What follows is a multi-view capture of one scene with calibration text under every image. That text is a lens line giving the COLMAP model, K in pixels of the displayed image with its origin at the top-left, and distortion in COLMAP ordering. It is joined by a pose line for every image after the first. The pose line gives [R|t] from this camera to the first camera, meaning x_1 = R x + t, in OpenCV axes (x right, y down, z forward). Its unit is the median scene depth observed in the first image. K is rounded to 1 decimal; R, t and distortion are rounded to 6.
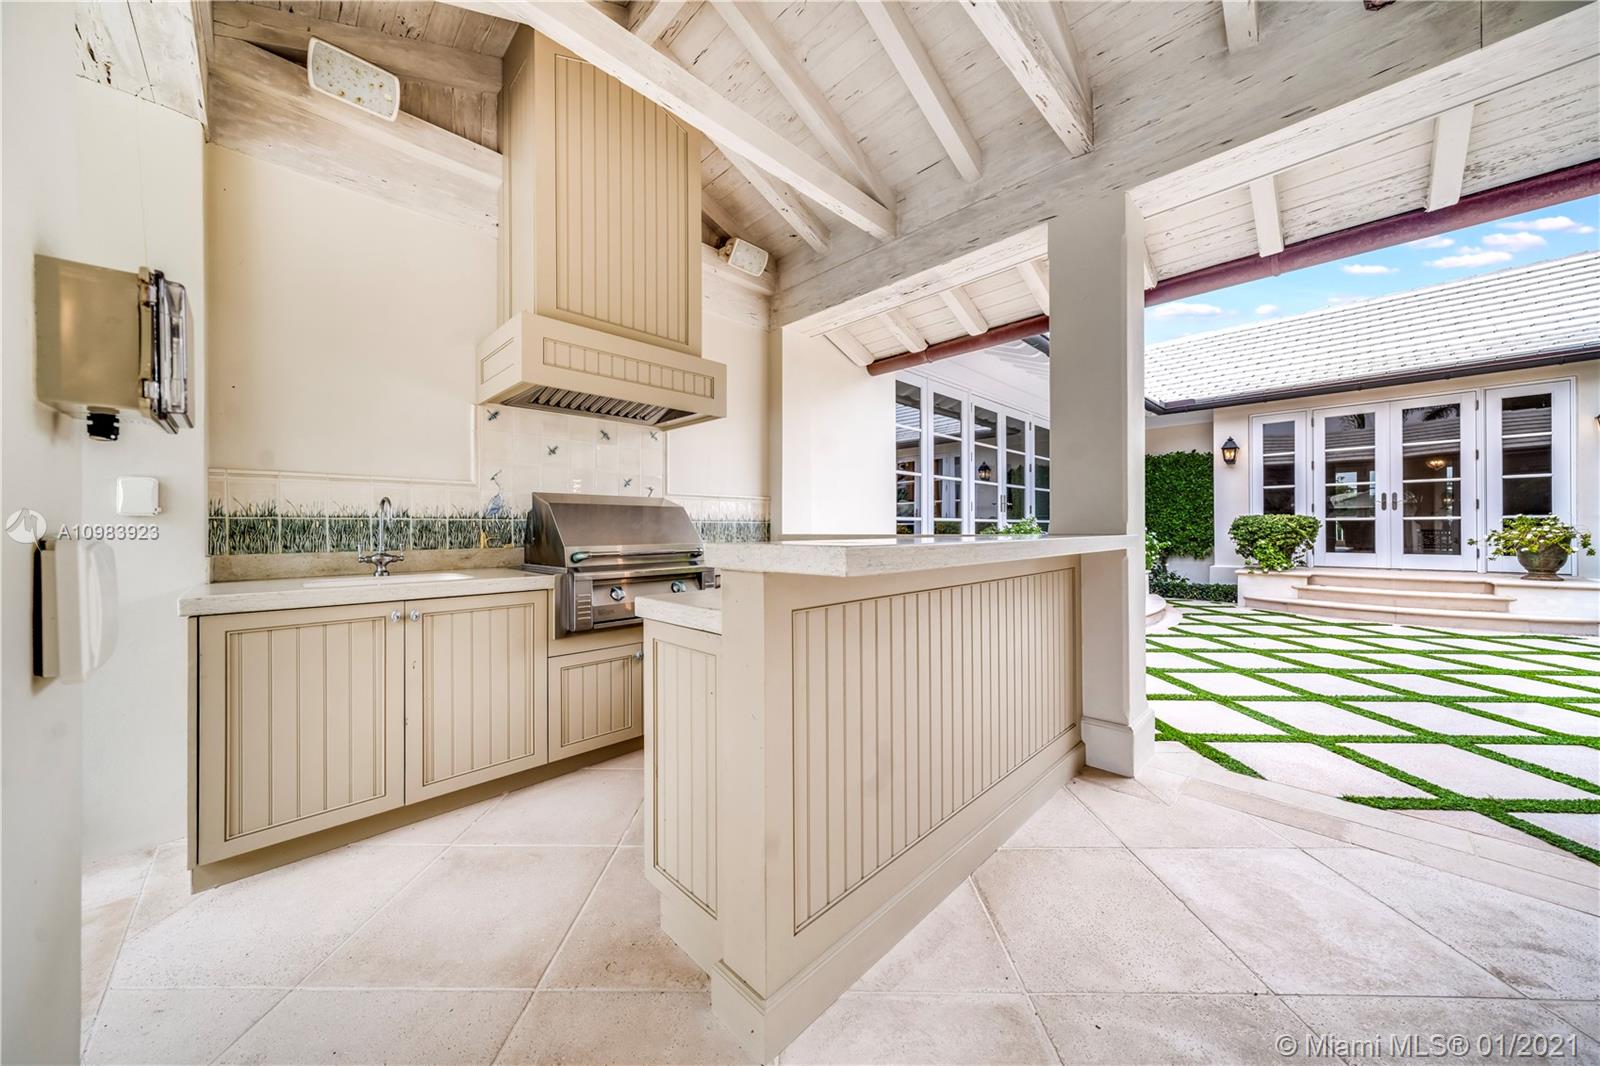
lens RADIAL K [[543.6, 0, 786.1], [0, 543.6, 528.4], [0, 0, 1]] dist [-0.003748, 0.001509]
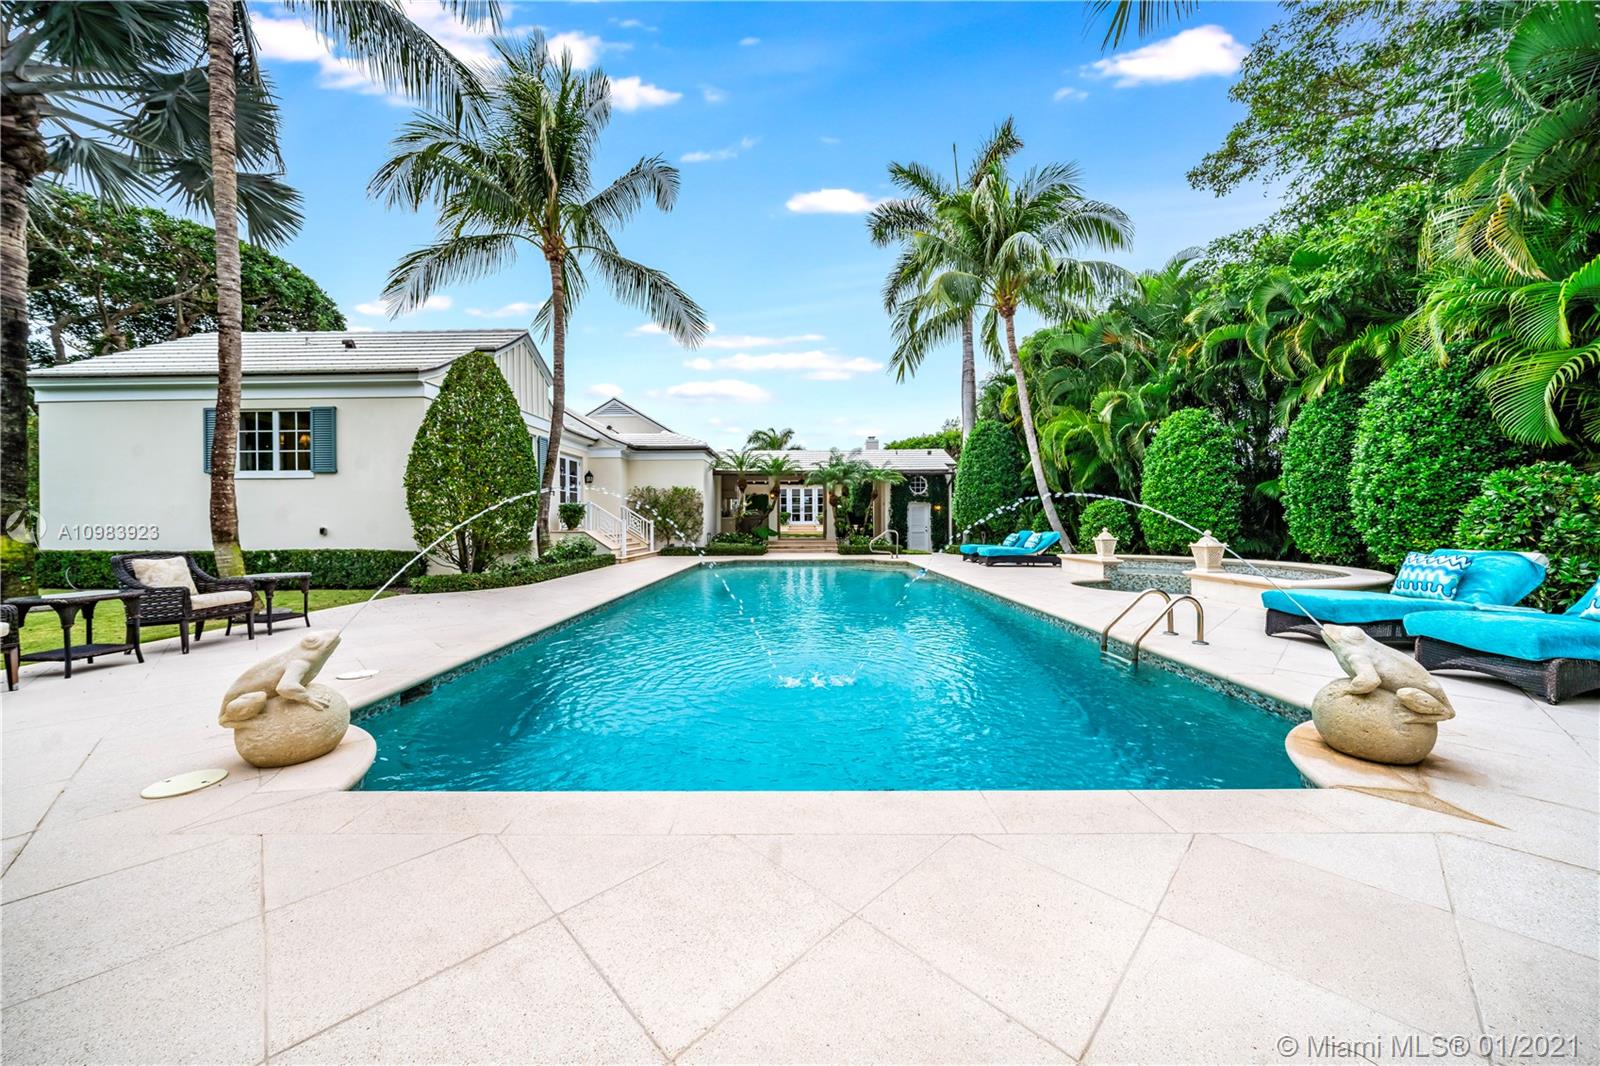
lens RADIAL K [[543.6, 0, 799.6], [0, 543.6, 526.7], [0, 0, 1]] dist [-0.003748, 0.001509]
pose [[0.684139, 0.004814, 0.729336, -2.747074], [-0.013045, 0.999899, 0.005637, 0.085554], [-0.729235, -0.013371, 0.684133, -2.593477]]
